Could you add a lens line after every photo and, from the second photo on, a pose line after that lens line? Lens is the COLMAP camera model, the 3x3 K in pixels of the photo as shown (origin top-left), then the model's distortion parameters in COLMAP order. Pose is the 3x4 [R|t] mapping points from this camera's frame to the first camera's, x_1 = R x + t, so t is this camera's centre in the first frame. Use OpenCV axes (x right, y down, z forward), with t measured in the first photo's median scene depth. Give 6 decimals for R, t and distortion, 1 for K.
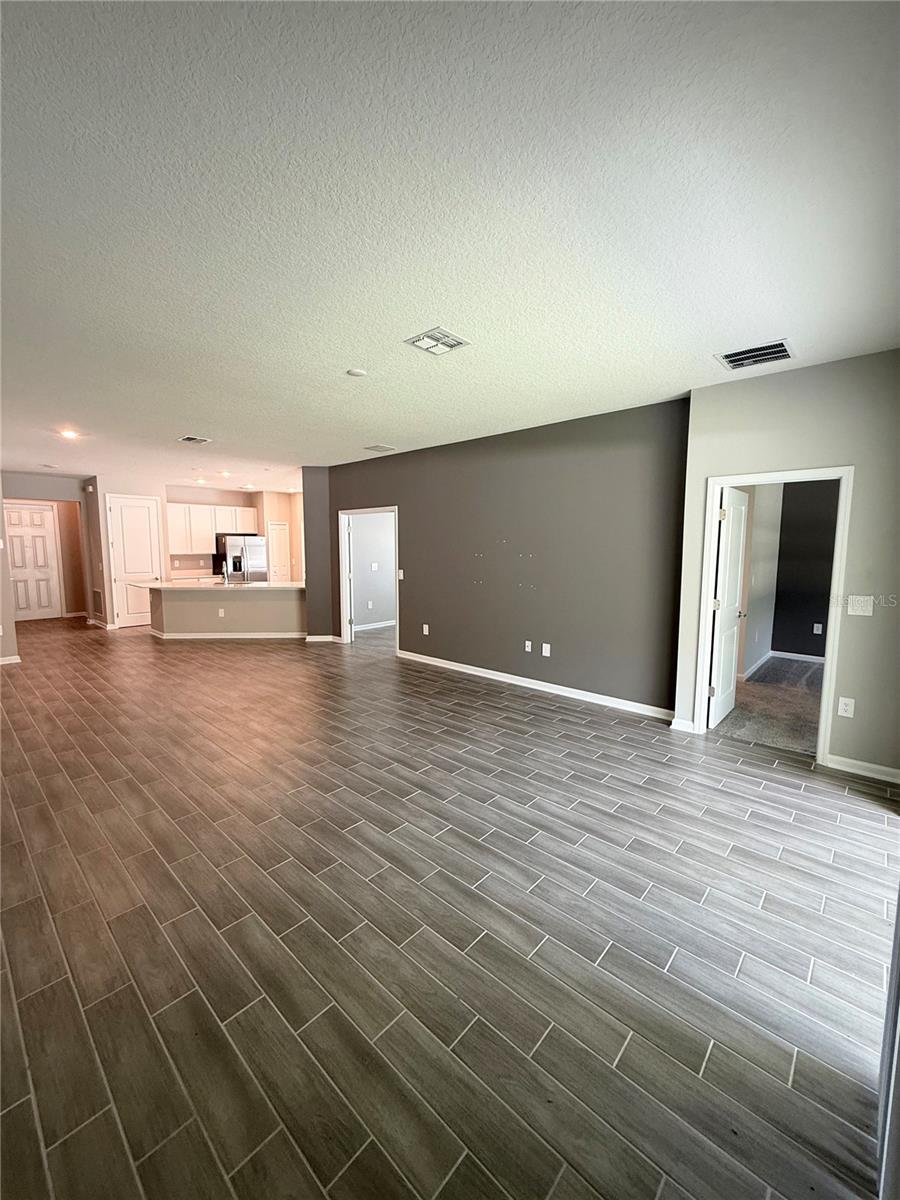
lens RADIAL K [[478.2, 0, 449.3], [0, 478.2, 596.0], [0, 0, 1]] dist [-0.001729, -0.000469]
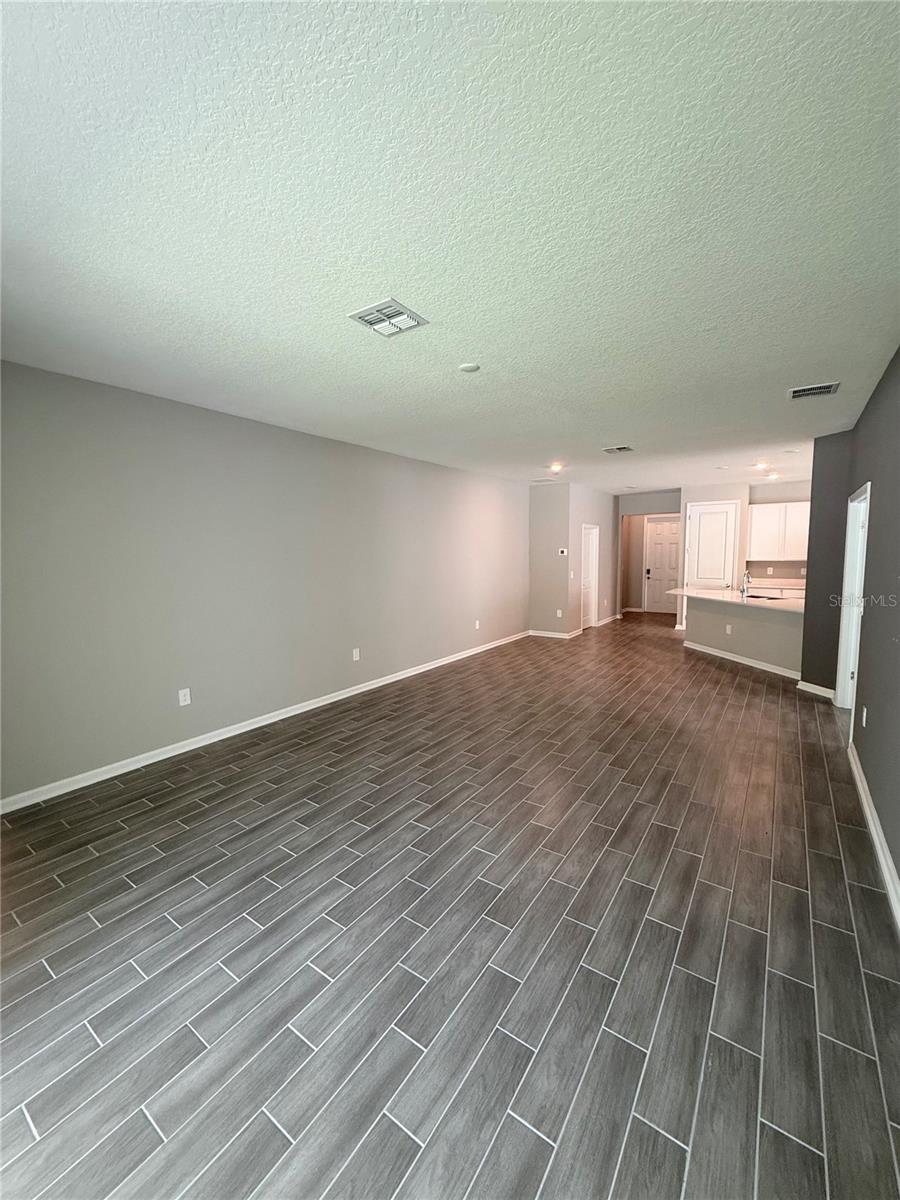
lens RADIAL K [[478.2, 0, 449.3], [0, 478.2, 596.0], [0, 0, 1]] dist [-0.001729, -0.000469]
pose [[0.124550, 0.089549, -0.988164, 0.755564], [-0.092069, 0.992665, 0.078353, -0.110737], [0.987932, 0.081220, 0.131881, 0.911650]]
